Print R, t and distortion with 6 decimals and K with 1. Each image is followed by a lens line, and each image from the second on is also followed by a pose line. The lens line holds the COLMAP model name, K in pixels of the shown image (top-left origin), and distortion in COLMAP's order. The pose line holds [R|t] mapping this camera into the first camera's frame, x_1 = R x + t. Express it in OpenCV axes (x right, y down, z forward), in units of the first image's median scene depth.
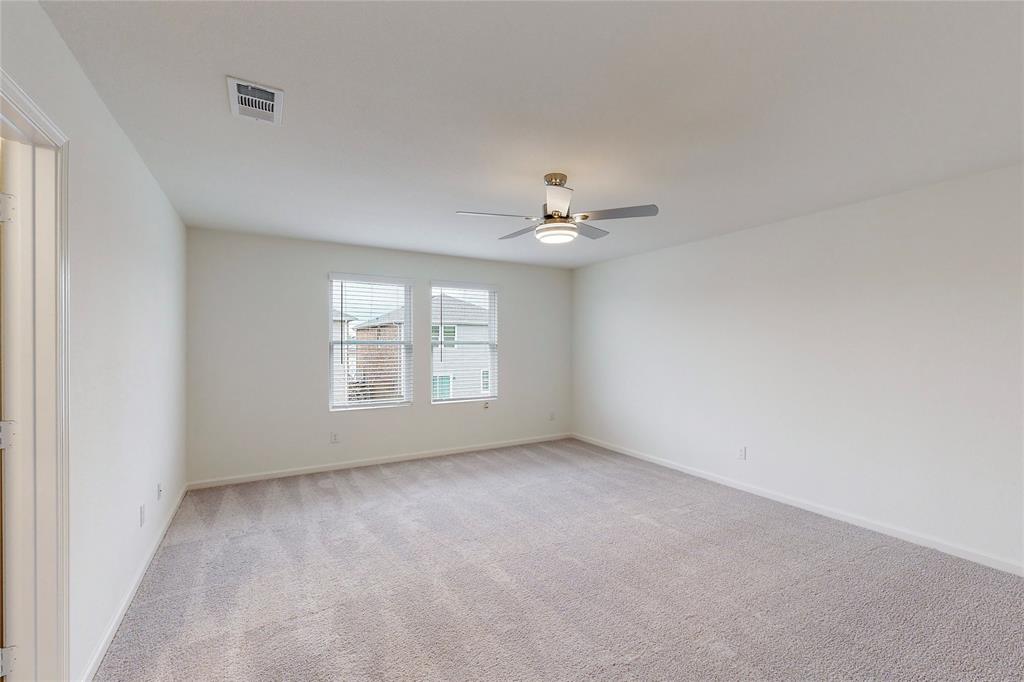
lens RADIAL K [[421.8, 0, 517.8], [0, 421.8, 342.9], [0, 0, 1]] dist [-0.001752, -0.000224]
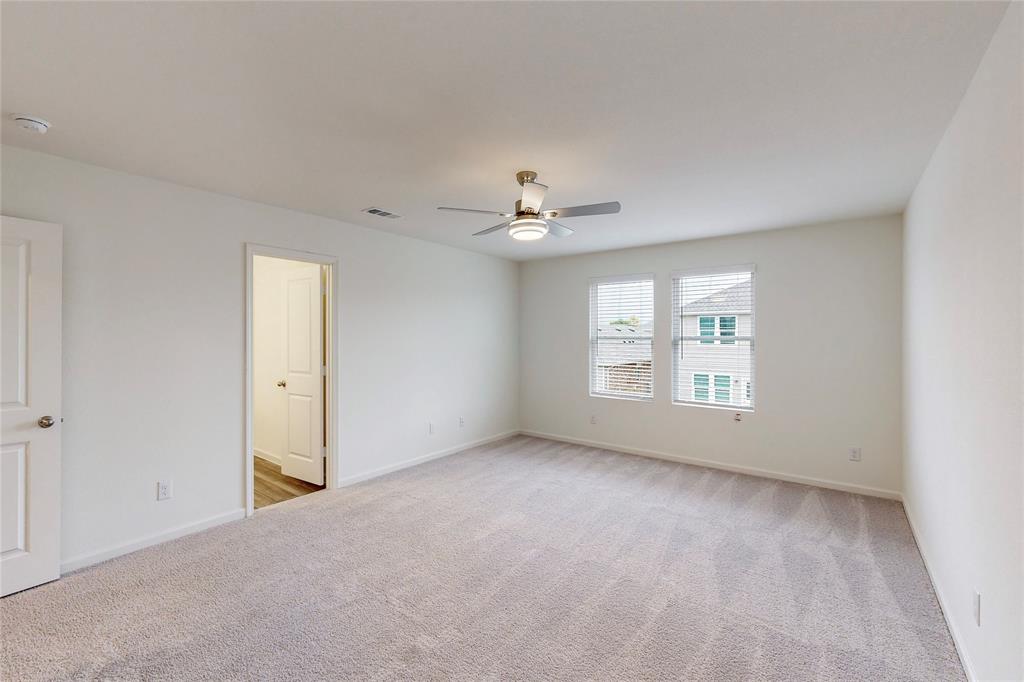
lens RADIAL K [[441.2, 0, 512.0], [0, 441.2, 341.0], [0, 0, 1]] dist [0.000684, -0.000020]
pose [[0.369052, 0.008503, -0.929370, 0.649686], [-0.000888, 0.999961, 0.008797, -0.003632], [0.929408, -0.002421, 0.369046, 0.354159]]
